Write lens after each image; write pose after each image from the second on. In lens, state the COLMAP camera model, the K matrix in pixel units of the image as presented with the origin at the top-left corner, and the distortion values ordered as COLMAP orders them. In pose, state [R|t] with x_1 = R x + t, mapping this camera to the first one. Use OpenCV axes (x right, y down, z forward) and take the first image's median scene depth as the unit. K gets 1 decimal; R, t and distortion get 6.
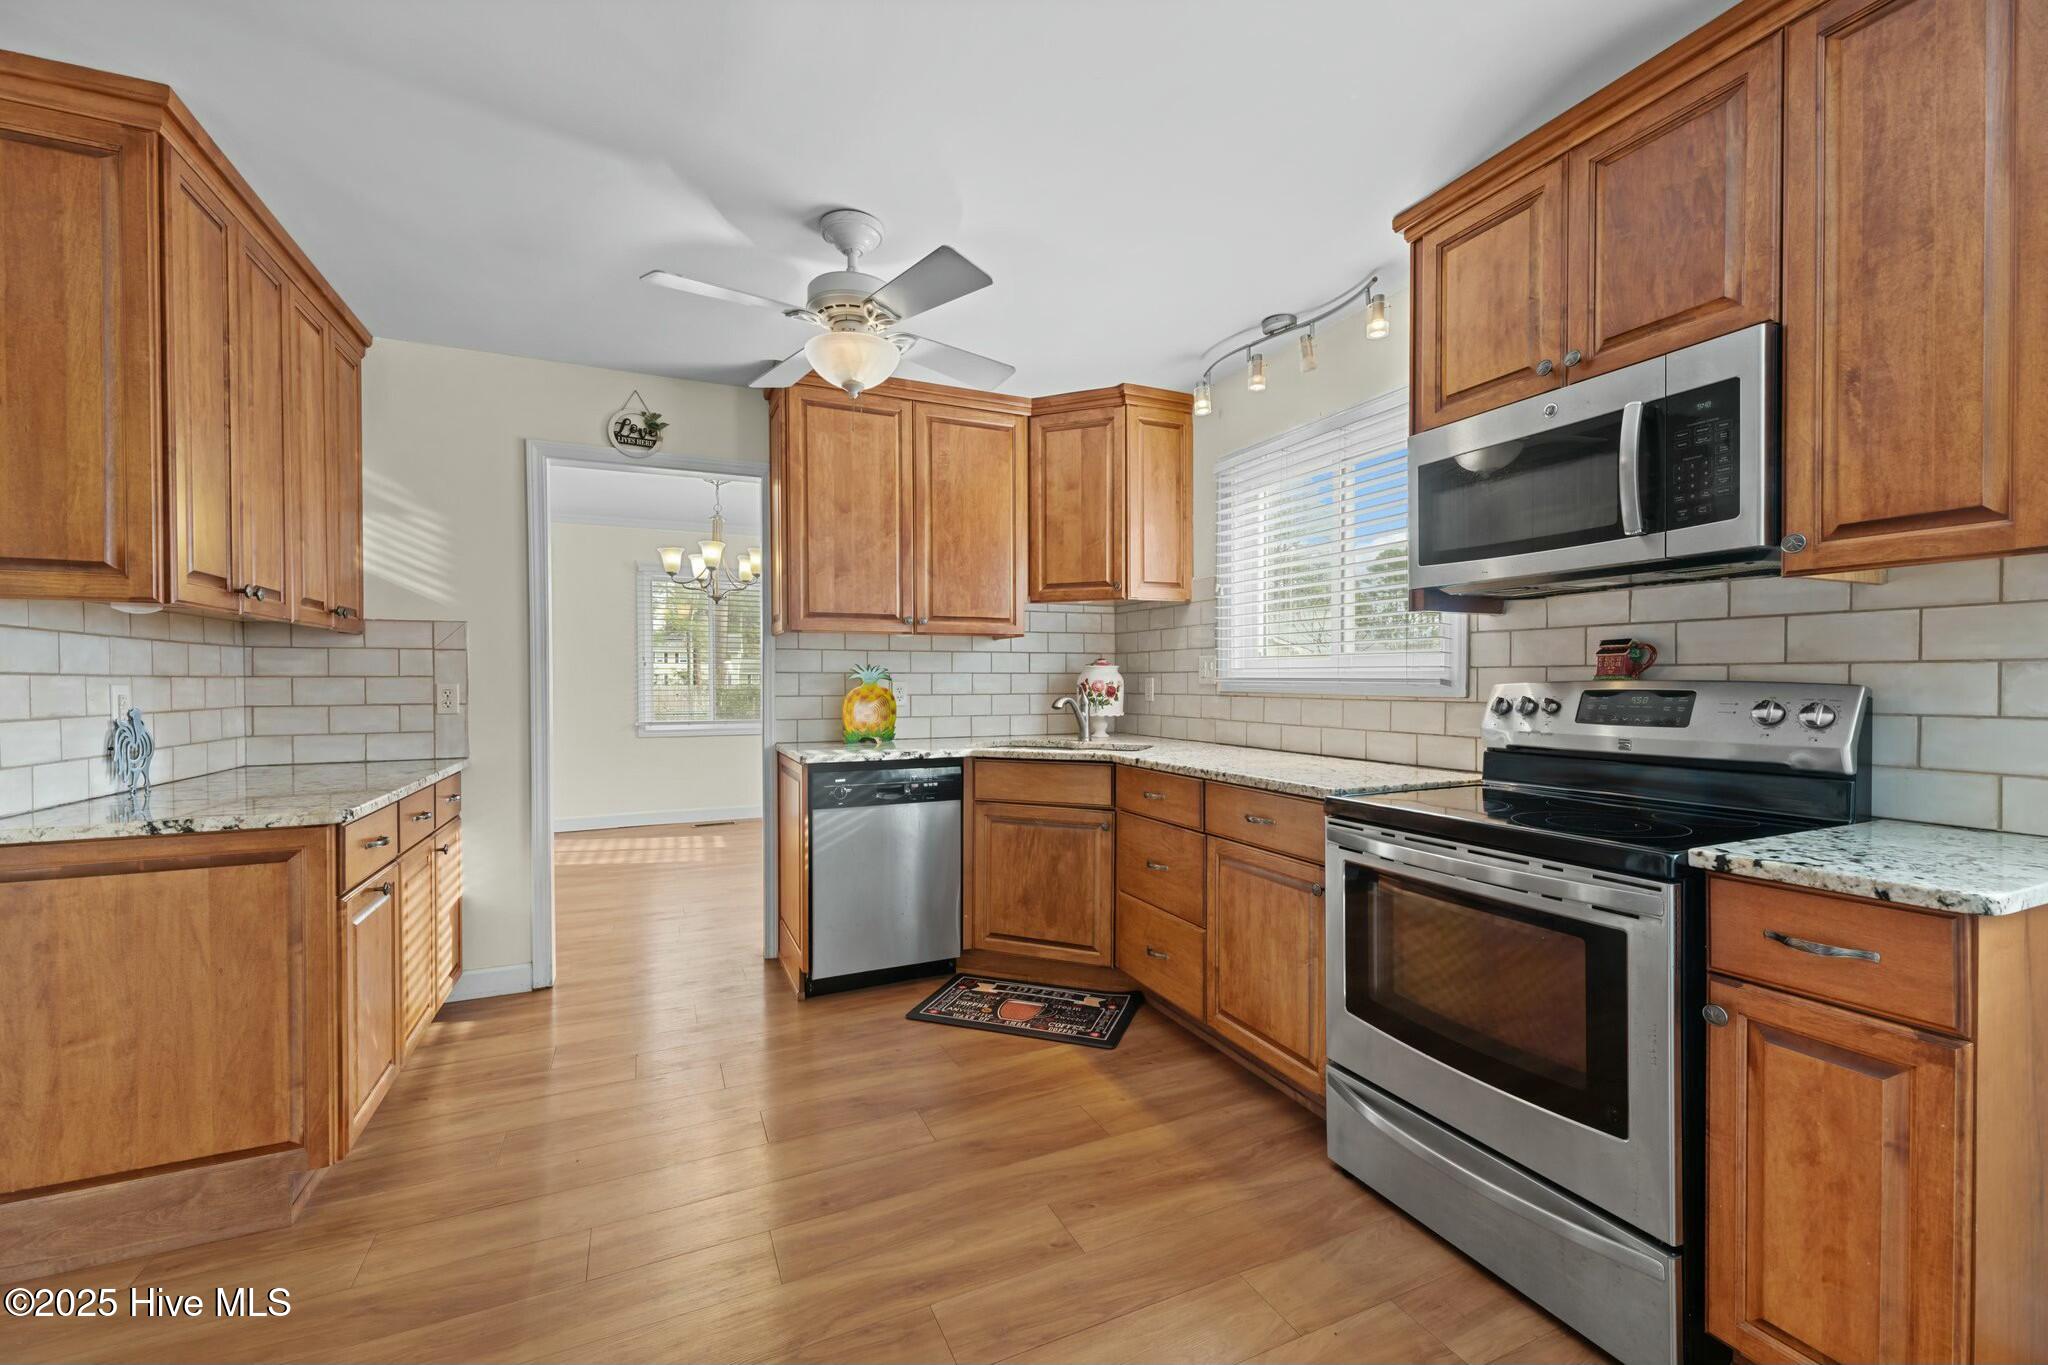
lens RADIAL K [[828.9, 0, 1021.6], [0, 828.9, 686.0], [0, 0, 1]] dist [0.010458, -0.000232]
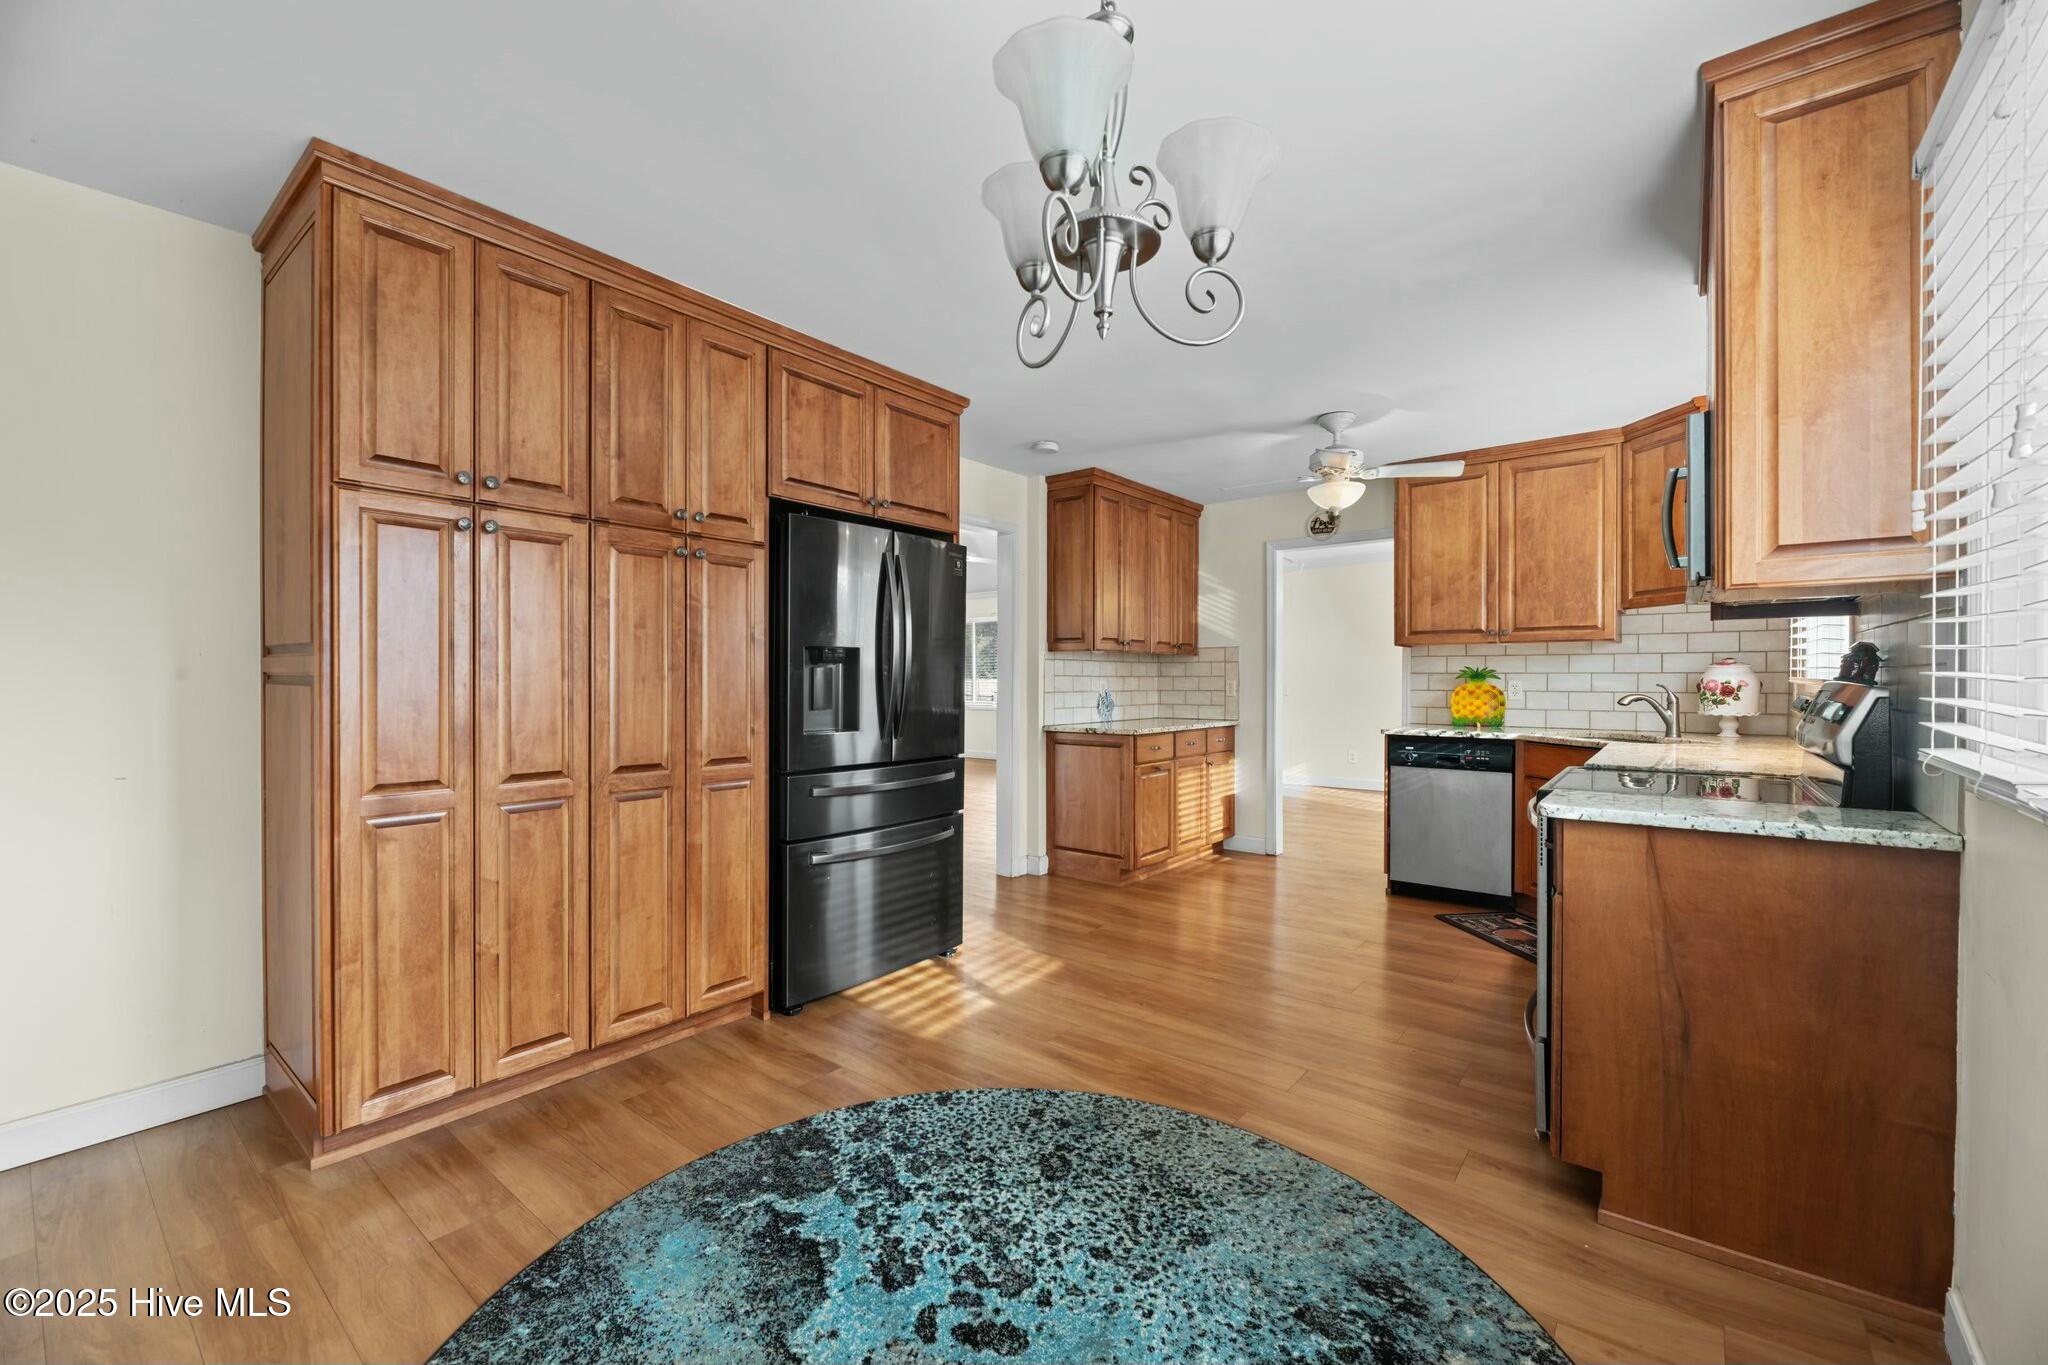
lens RADIAL K [[828.9, 0, 1024.9], [0, 828.9, 680.6], [0, 0, 1]] dist [0.010458, -0.000232]
pose [[0.453397, 0.004720, -0.891296, 0.788707], [-0.008055, 0.999967, 0.001198, -0.000529], [0.891272, 0.006636, 0.453420, -0.267866]]
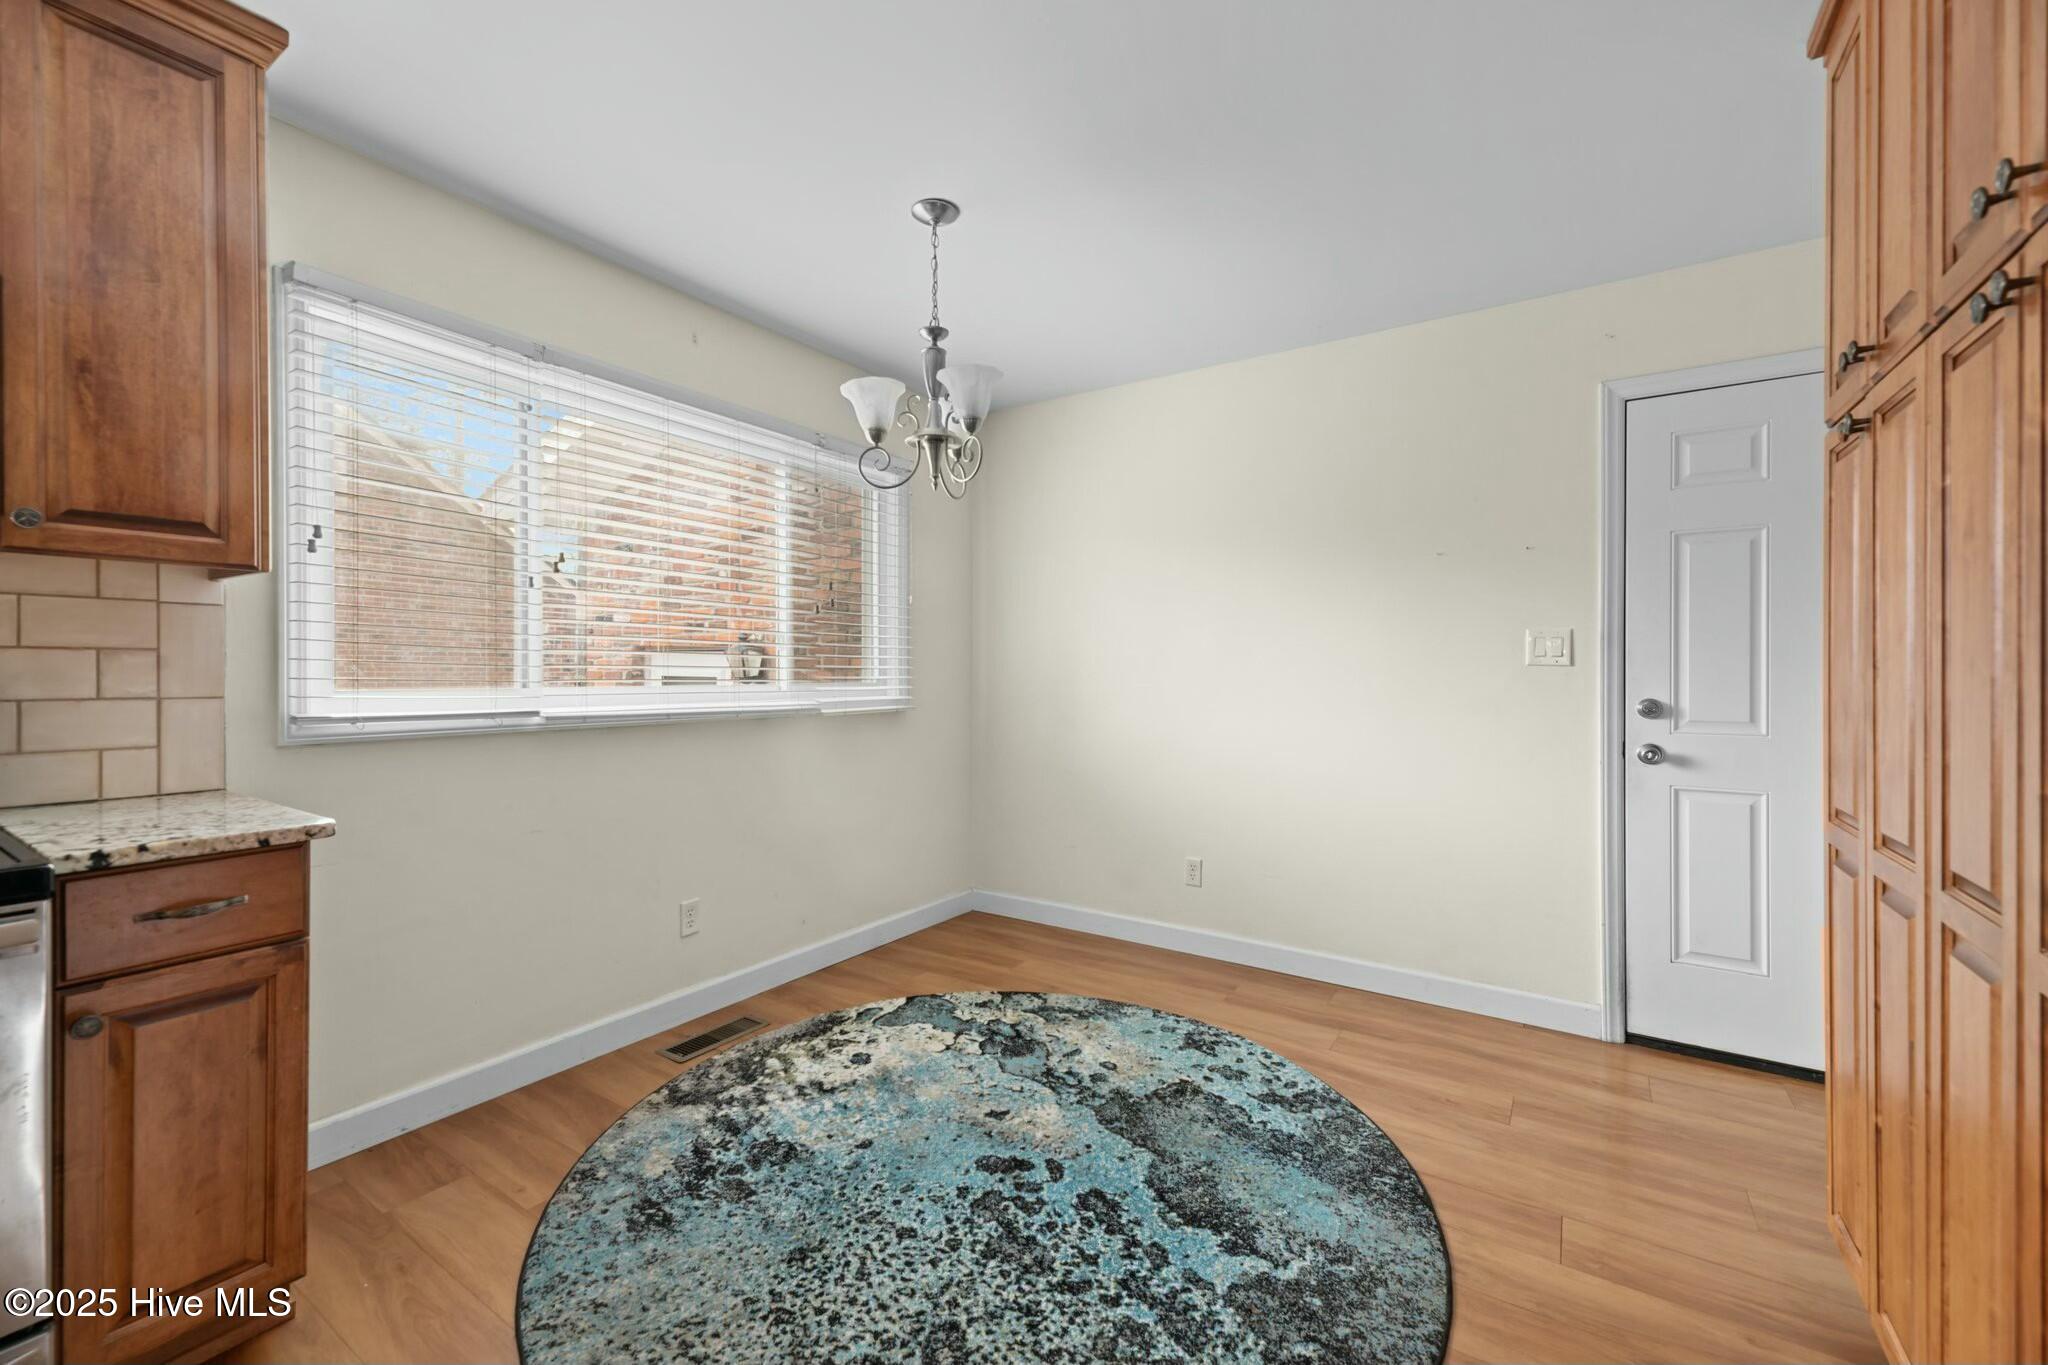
lens RADIAL K [[828.9, 0, 1021.5], [0, 828.9, 672.3], [0, 0, 1]] dist [0.010458, -0.000232]
pose [[-0.528731, -0.001388, 0.848789, -0.226138], [0.004796, 0.999978, 0.004623, 0.001004], [-0.848776, 0.006515, -0.528712, 0.274942]]
